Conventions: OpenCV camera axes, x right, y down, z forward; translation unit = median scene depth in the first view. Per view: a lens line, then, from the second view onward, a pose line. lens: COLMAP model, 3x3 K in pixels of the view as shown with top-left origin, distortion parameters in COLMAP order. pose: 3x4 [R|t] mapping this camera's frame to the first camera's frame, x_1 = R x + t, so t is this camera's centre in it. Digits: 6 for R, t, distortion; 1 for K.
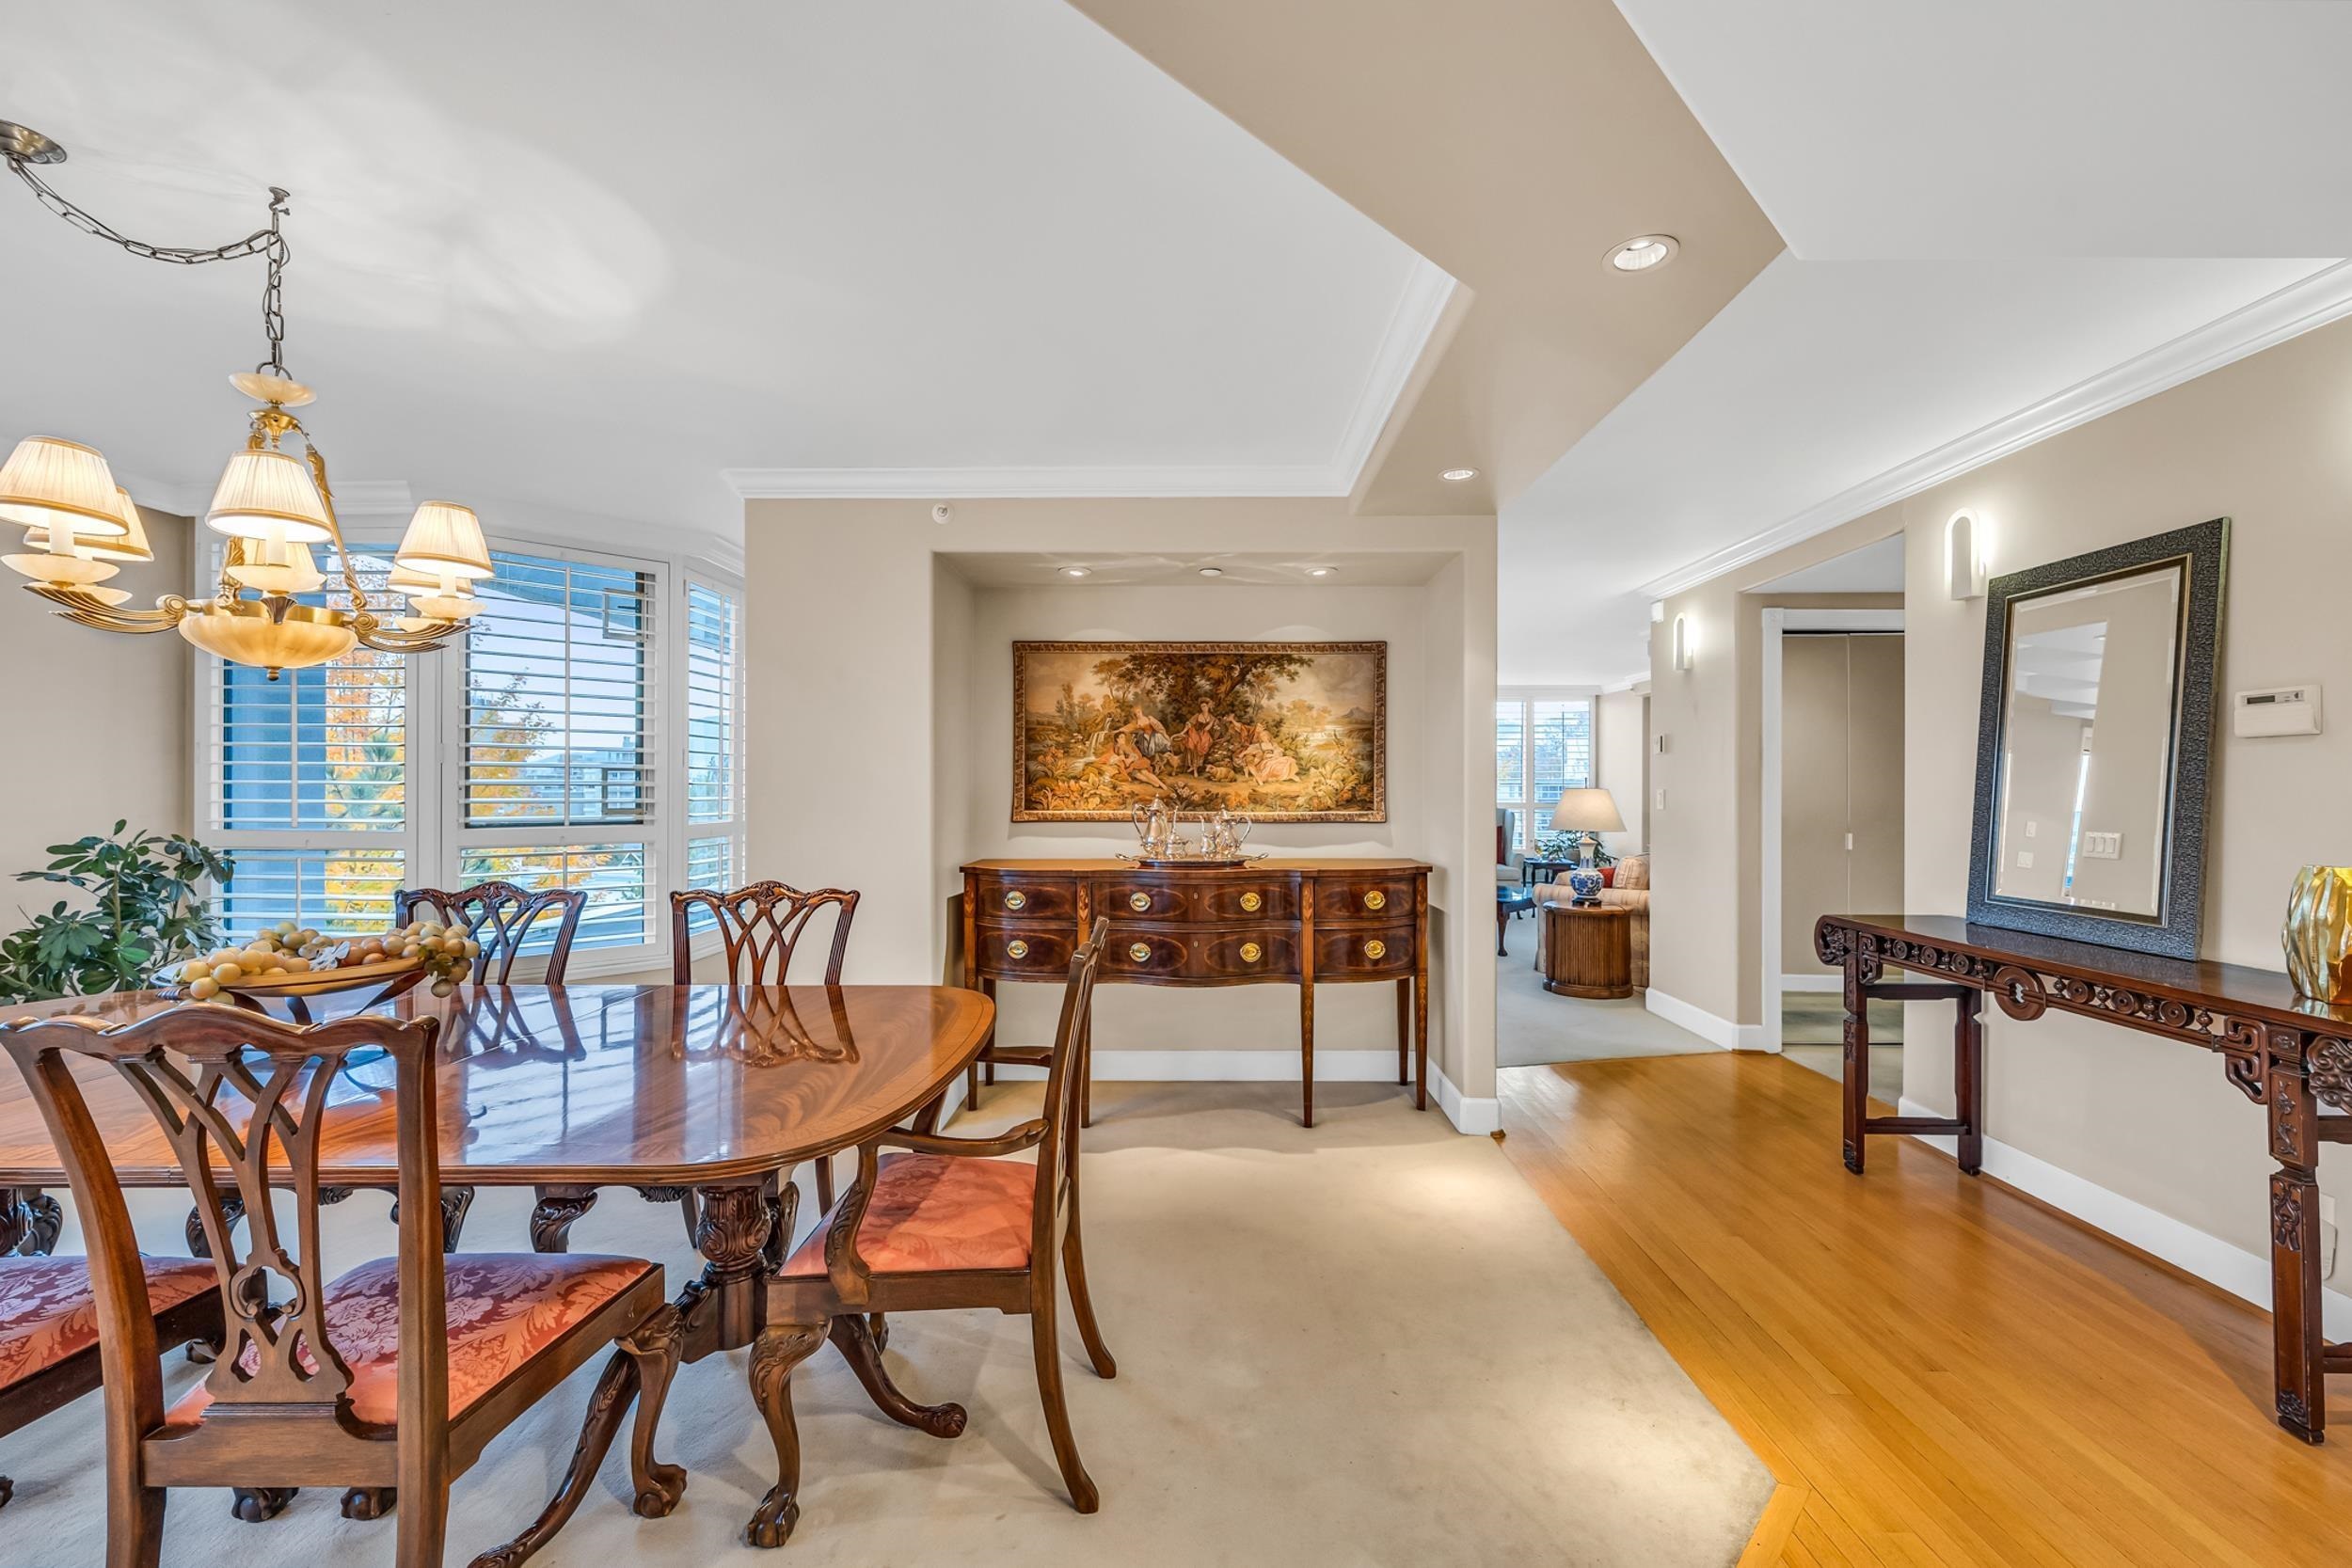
lens RADIAL K [[943.5, 0, 1161.2], [0, 943.5, 791.9], [0, 0, 1]] dist [-0.003006, -0.000428]
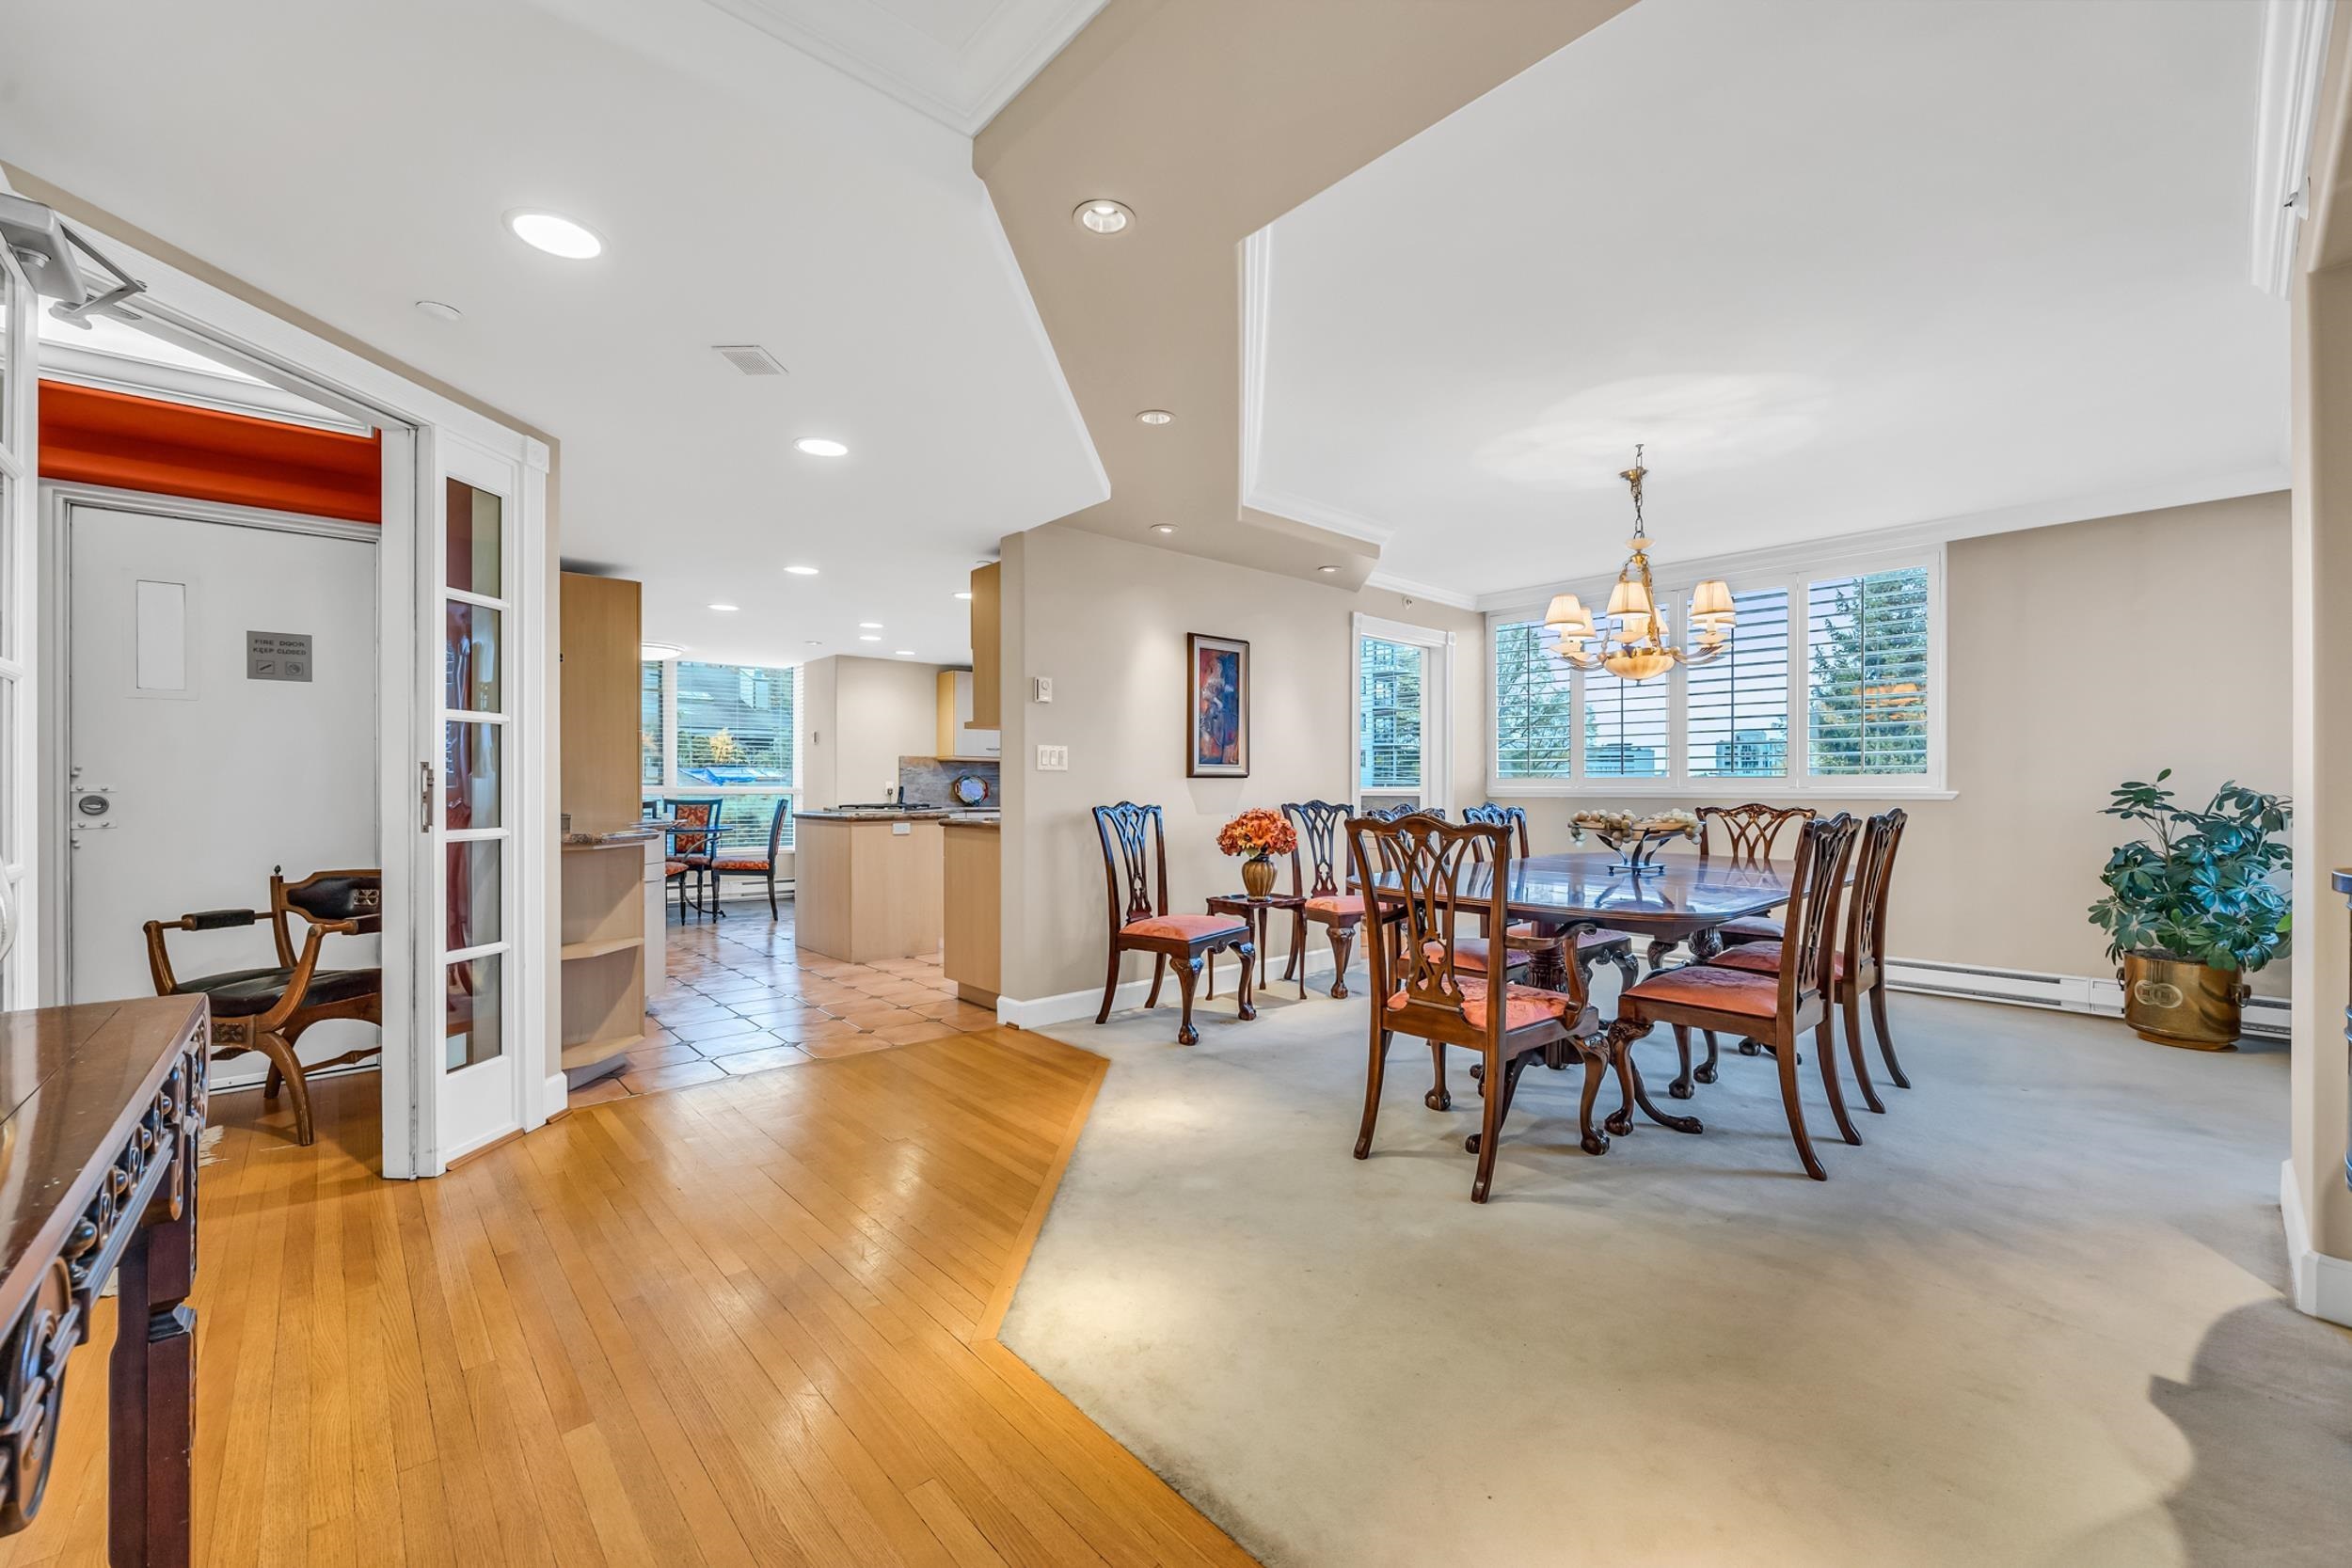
lens RADIAL K [[943.5, 0, 1183.6], [0, 943.5, 782.1], [0, 0, 1]] dist [-0.003006, -0.000428]
pose [[-0.736301, -0.004621, -0.676638, 0.610261], [-0.006279, 0.999980, 0.000003, 0.050415], [0.676625, 0.004251, -0.736315, 0.957454]]
